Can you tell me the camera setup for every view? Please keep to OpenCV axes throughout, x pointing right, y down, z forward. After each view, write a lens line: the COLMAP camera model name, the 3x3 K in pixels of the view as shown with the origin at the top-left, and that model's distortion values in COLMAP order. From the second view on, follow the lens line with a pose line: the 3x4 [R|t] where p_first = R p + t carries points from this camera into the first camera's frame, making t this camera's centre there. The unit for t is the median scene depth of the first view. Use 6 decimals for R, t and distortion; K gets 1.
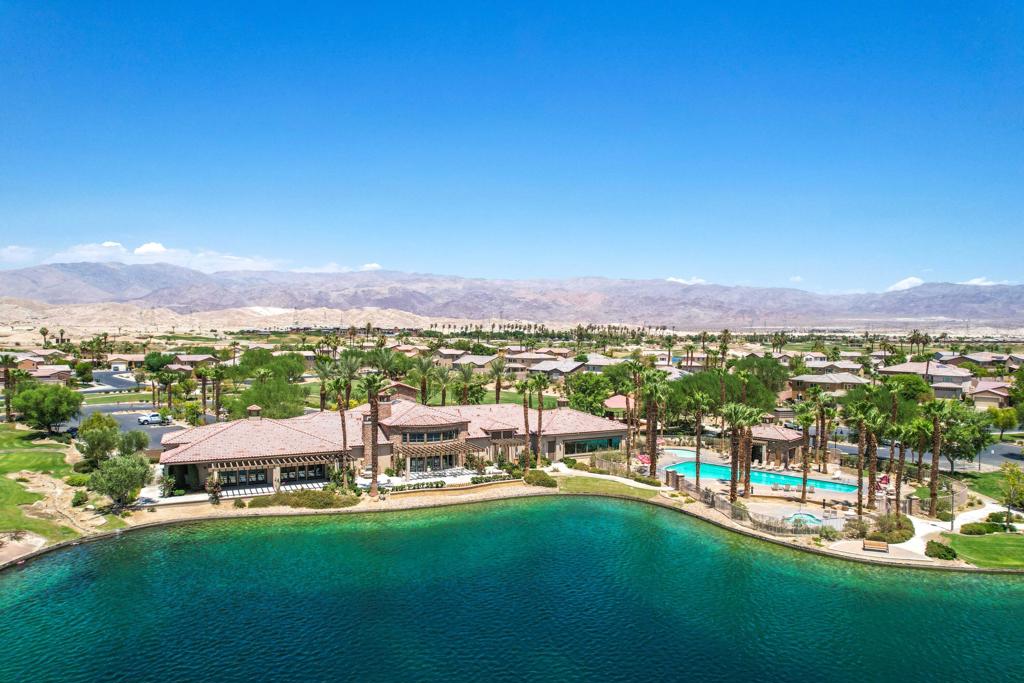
lens RADIAL K [[652.9, 0, 510.8], [0, 652.9, 345.1], [0, 0, 1]] dist [-0.078047, 0.073677]
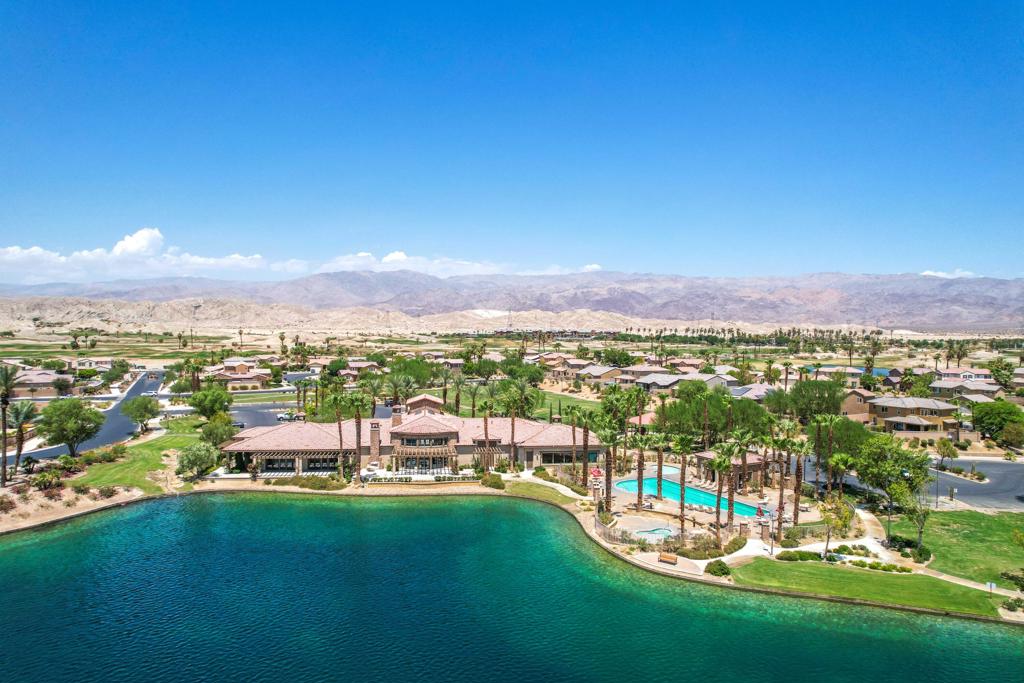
lens RADIAL K [[652.9, 0, 510.8], [0, 652.9, 345.1], [0, 0, 1]] dist [-0.078047, 0.073677]
pose [[0.943821, 0.007628, -0.330368, 0.176370], [-0.007710, 0.999970, 0.001059, -0.020153], [0.330366, 0.001547, 0.943851, -0.056167]]
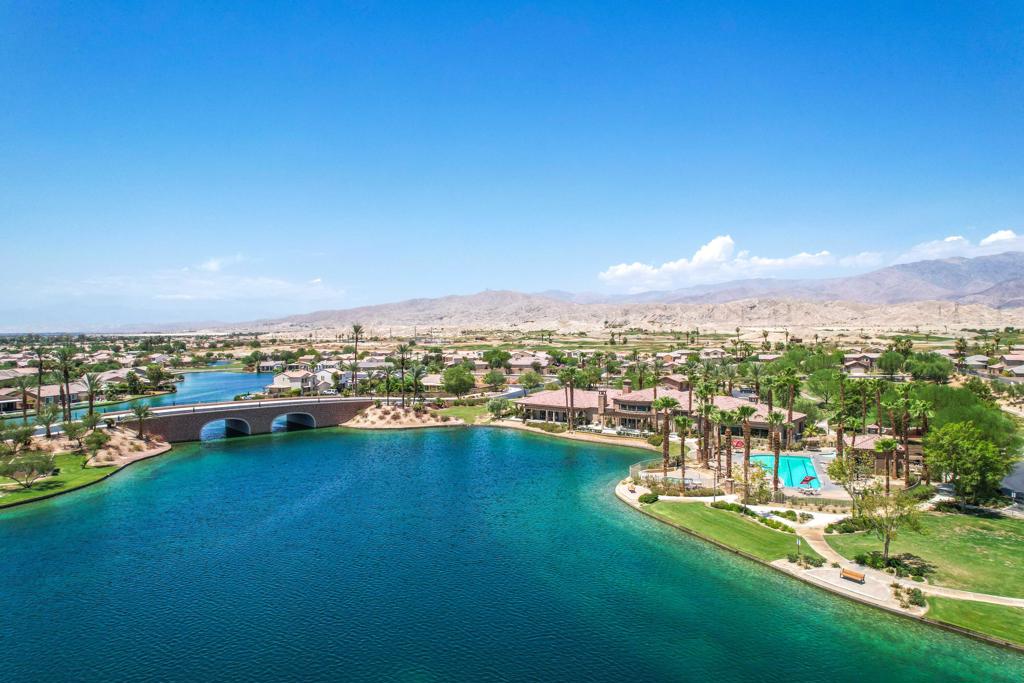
lens RADIAL K [[652.9, 0, 510.8], [0, 652.9, 345.1], [0, 0, 1]] dist [-0.078047, 0.073677]
pose [[0.391926, 0.009412, -0.919949, 0.484523], [-0.005342, 0.999954, 0.007954, -0.010745], [0.919981, 0.001797, 0.391958, 0.029836]]
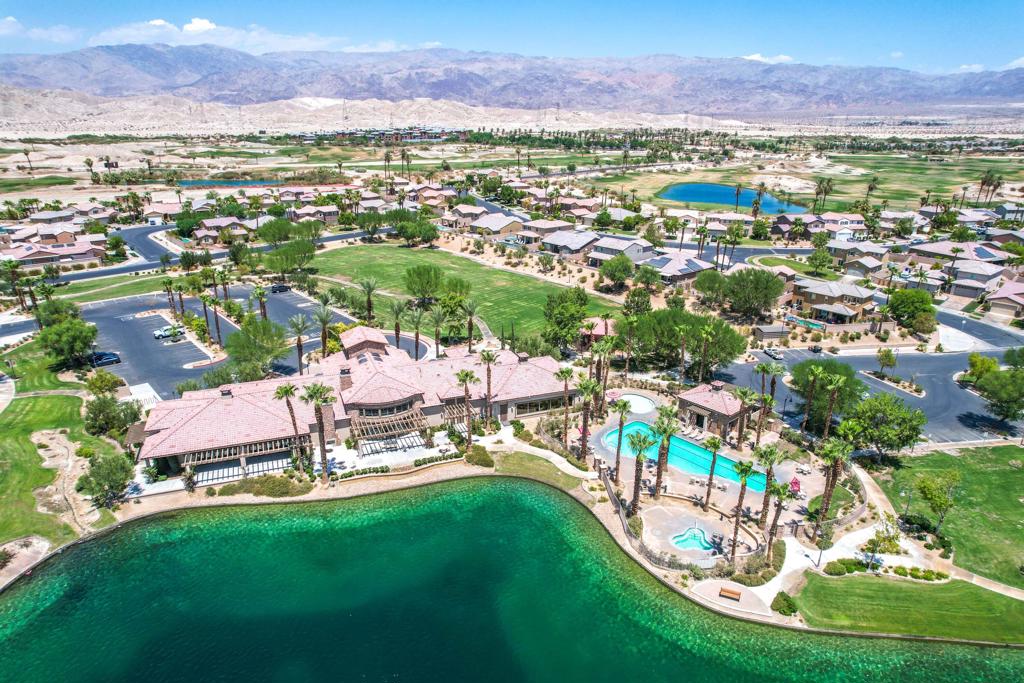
lens RADIAL K [[652.9, 0, 510.8], [0, 652.9, 345.1], [0, 0, 1]] dist [-0.078047, 0.073677]
pose [[0.995824, 0.028367, -0.086775, 0.069060], [0.000411, 0.949100, 0.314973, -0.118930], [0.091293, -0.313694, 0.945125, 0.006954]]
